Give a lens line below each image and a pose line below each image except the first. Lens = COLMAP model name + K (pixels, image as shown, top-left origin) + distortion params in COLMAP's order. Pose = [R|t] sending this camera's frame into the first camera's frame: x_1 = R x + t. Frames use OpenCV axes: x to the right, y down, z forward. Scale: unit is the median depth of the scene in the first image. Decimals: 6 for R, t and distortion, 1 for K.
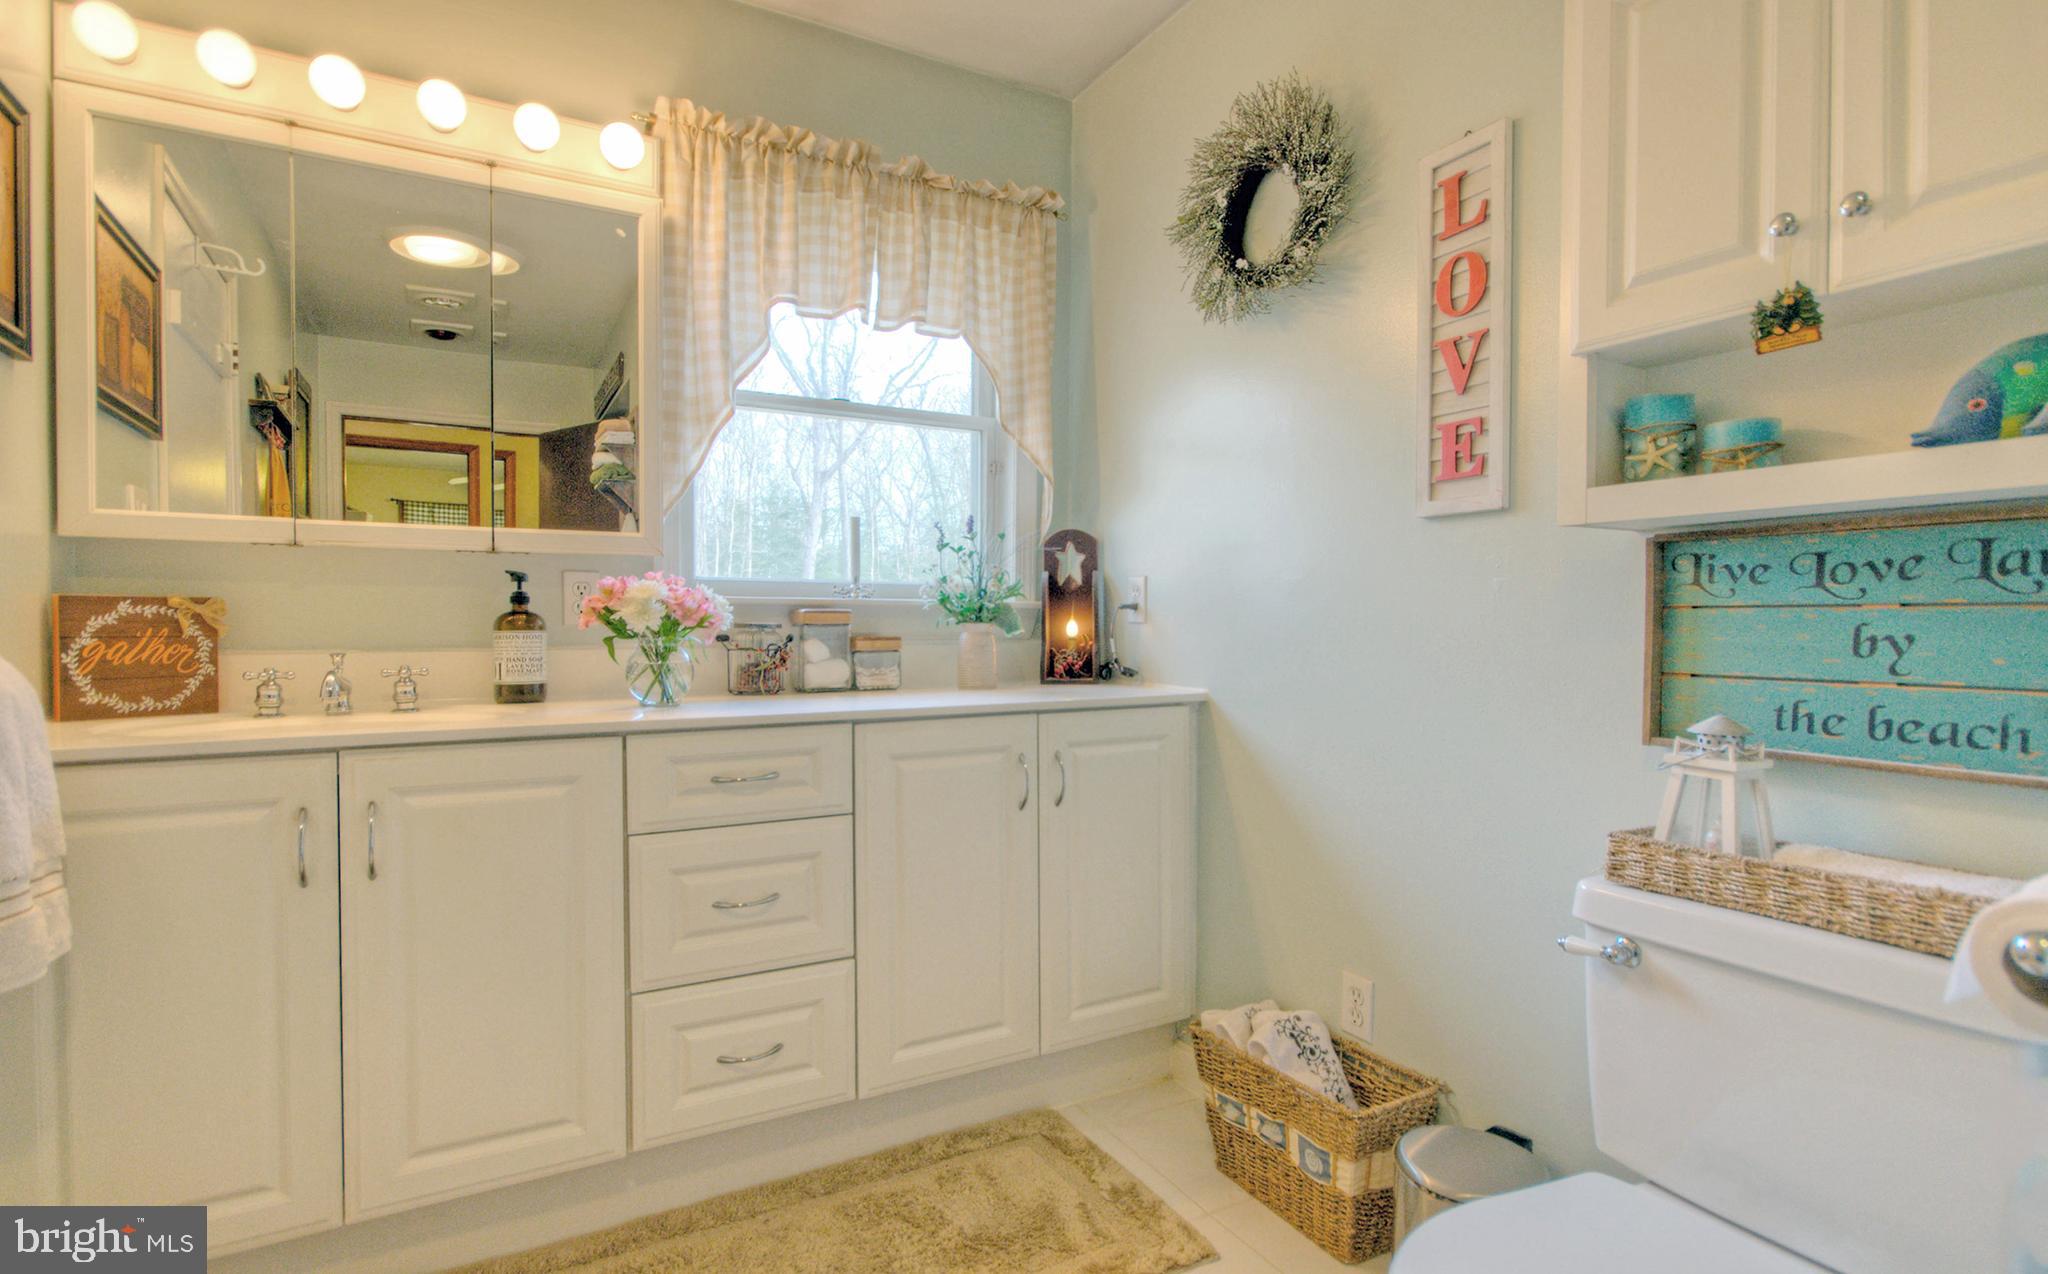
lens RADIAL K [[990.0, 0, 1024.0], [0, 990.0, 637.0], [0, 0, 1]] dist [0.000089, 0.000169]
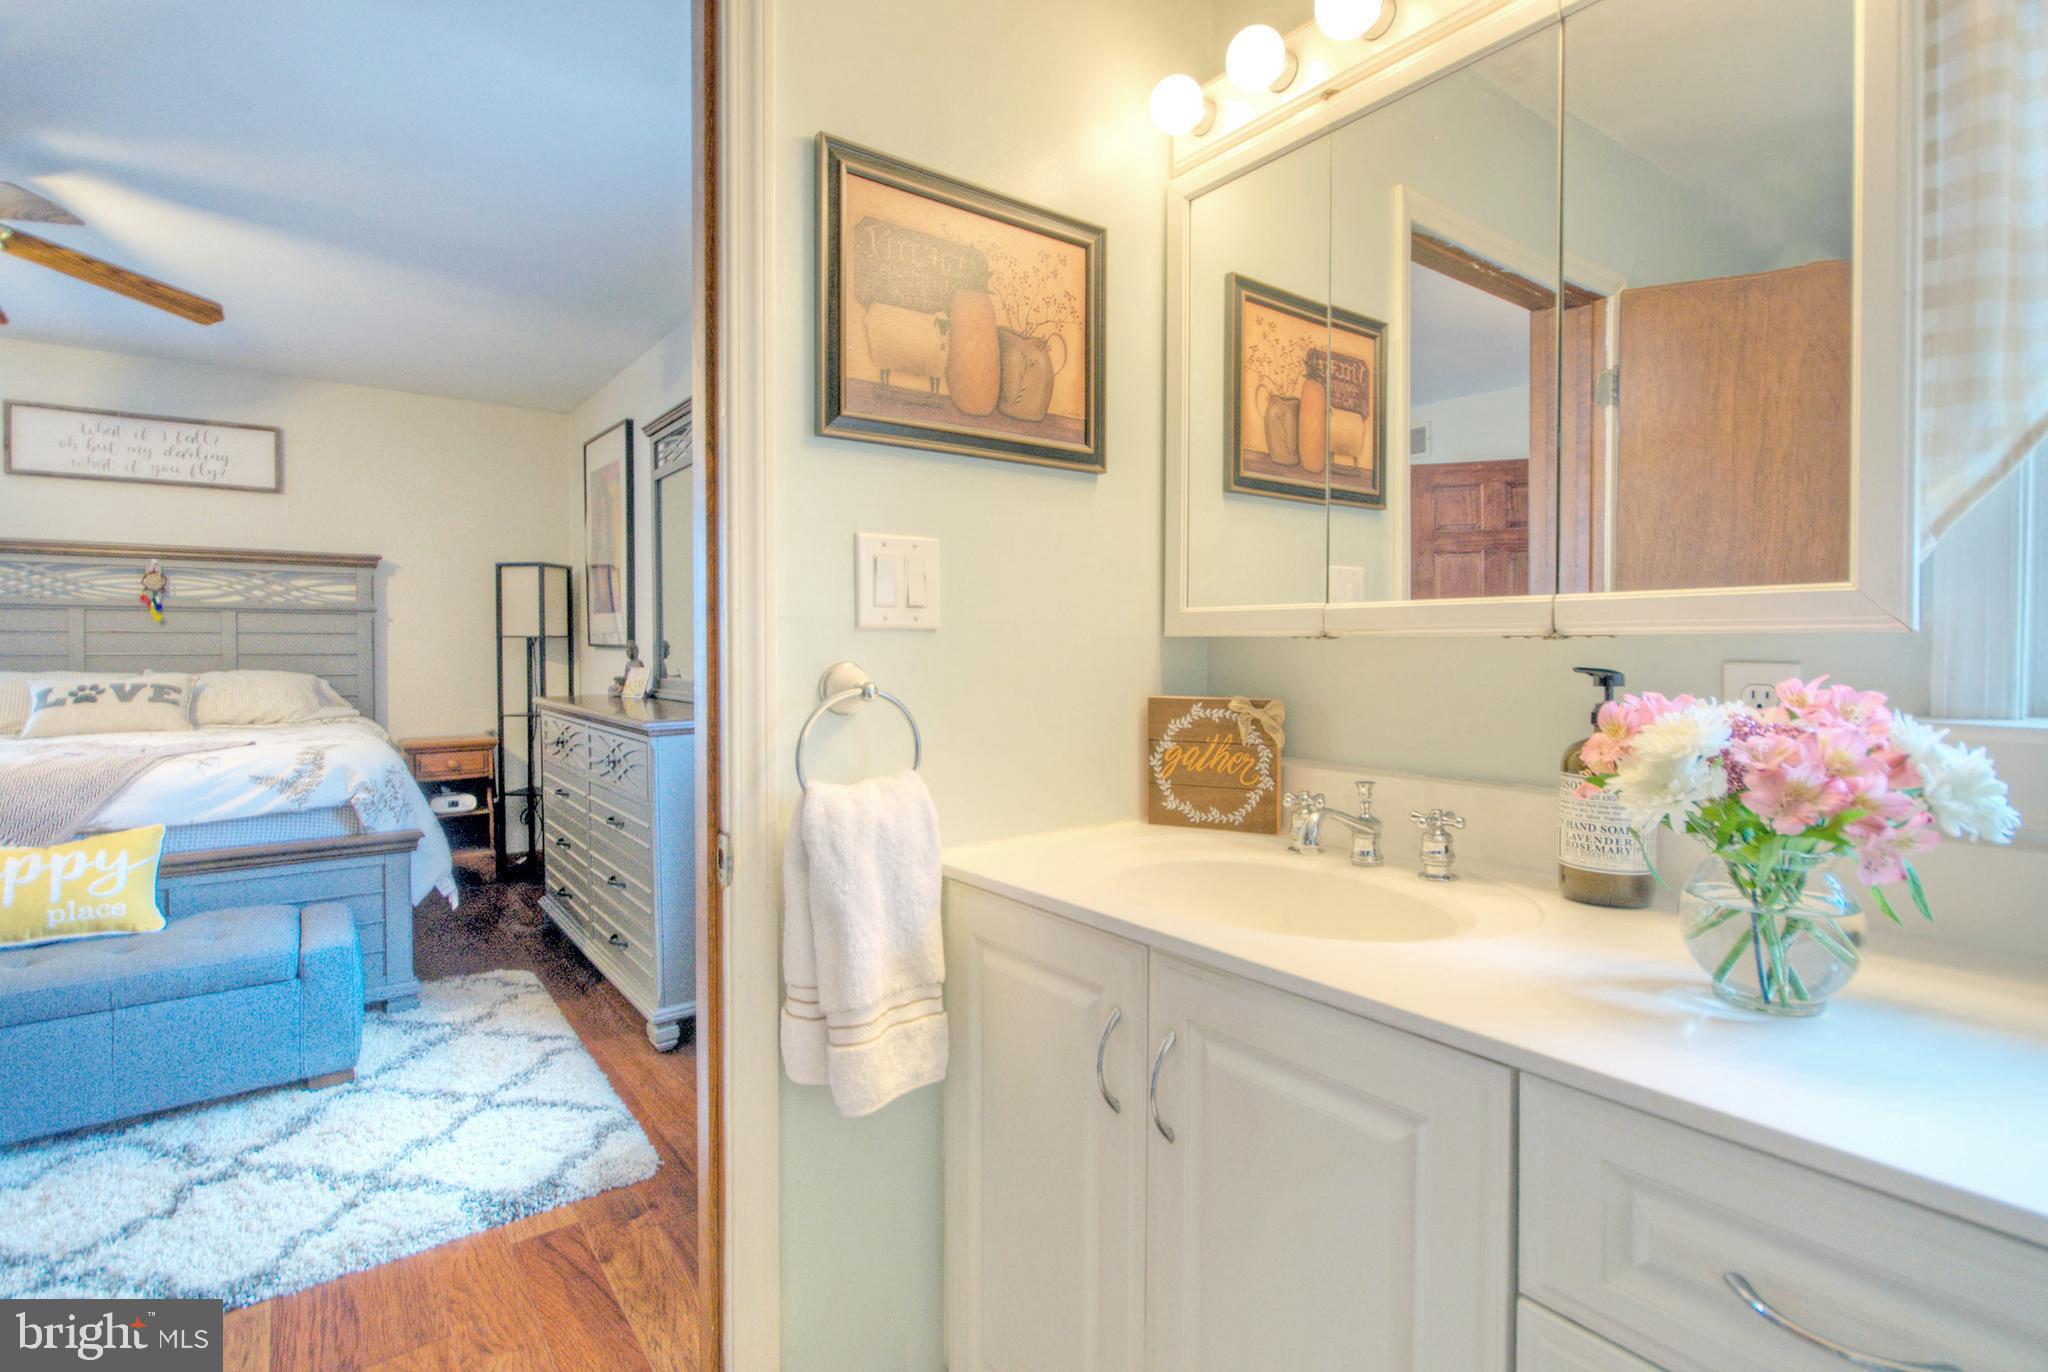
lens RADIAL K [[998.5, 0, 1028.8], [0, 998.5, 663.5], [0, 0, 1]] dist [0.000415, -0.000281]
pose [[0.116248, 0.016346, -0.993086, 0.016261], [-0.015040, 0.999779, 0.014696, -0.084789], [0.993106, 0.013228, 0.116468, 0.715346]]
